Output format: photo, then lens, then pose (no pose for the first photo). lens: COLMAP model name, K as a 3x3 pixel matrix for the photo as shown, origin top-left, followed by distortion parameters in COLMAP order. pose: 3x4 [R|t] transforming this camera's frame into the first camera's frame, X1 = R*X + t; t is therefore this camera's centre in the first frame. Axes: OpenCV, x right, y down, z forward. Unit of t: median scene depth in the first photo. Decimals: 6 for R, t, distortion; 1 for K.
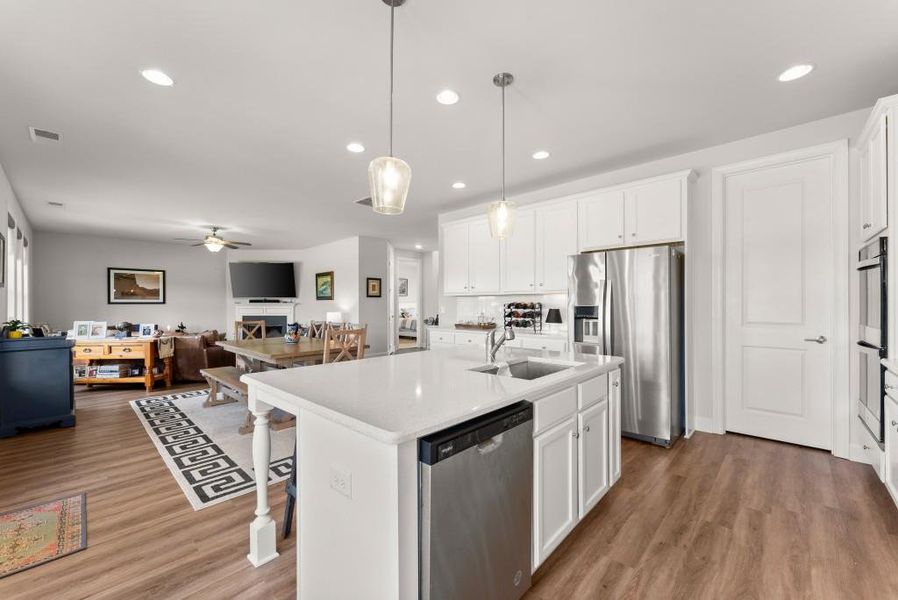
lens RADIAL K [[360.0, 0, 446.7], [0, 360.0, 304.6], [0, 0, 1]] dist [-0.001578, -0.000145]
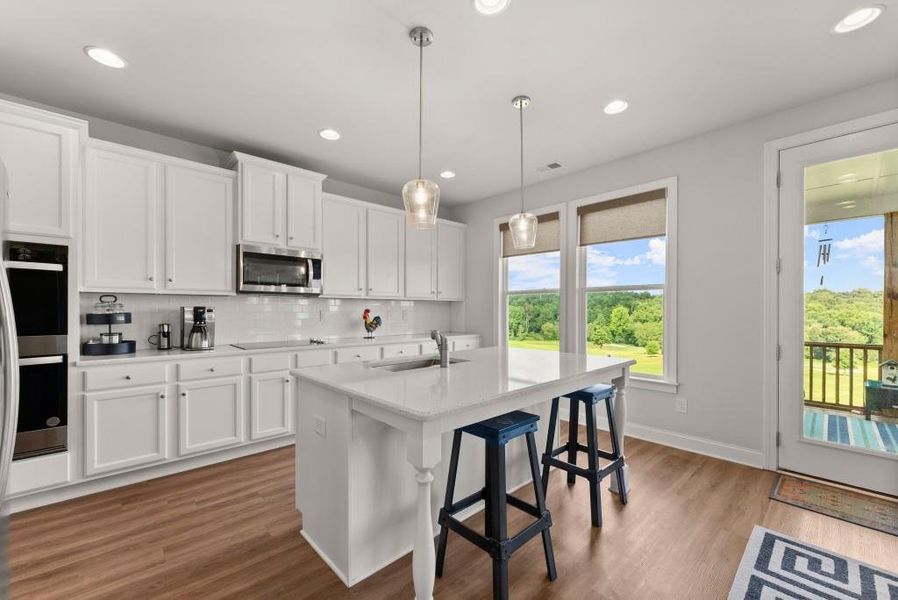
lens RADIAL K [[356.2, 0, 448.5], [0, 356.2, 314.1], [0, 0, 1]] dist [-0.001104, -0.000479]
pose [[-0.997344, 0.004893, 0.072669, 0.009833], [0.005856, 0.999898, 0.013043, 0.000007], [-0.072598, 0.013434, -0.997271, 0.510671]]
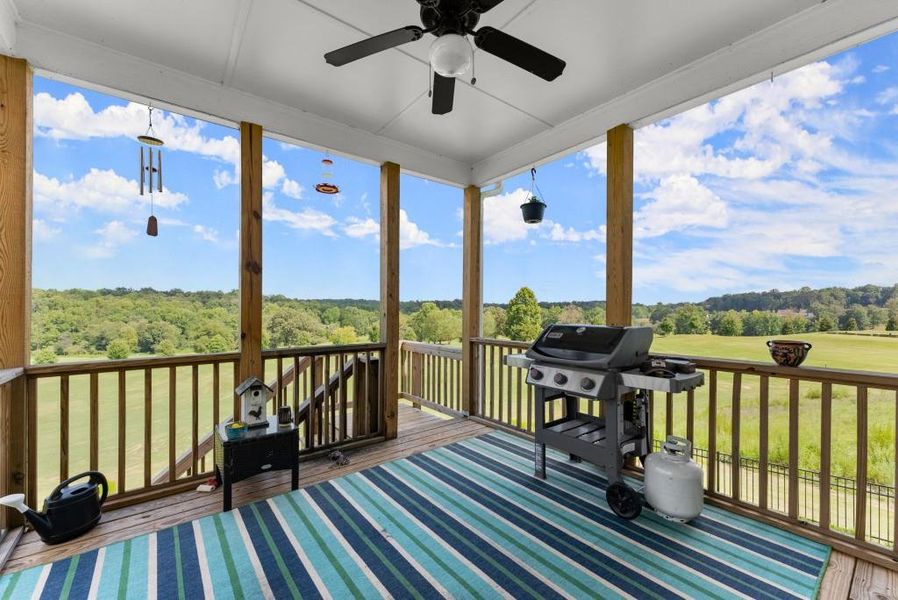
lens RADIAL K [[363.2, 0, 447.3], [0, 363.2, 308.6], [0, 0, 1]] dist [-0.001587, -0.000119]
pose [[-0.142334, 0.008344, -0.989783, -0.330626], [-0.003602, 0.999953, 0.008947, 0.016439], [0.989812, 0.004839, -0.142298, 0.140301]]
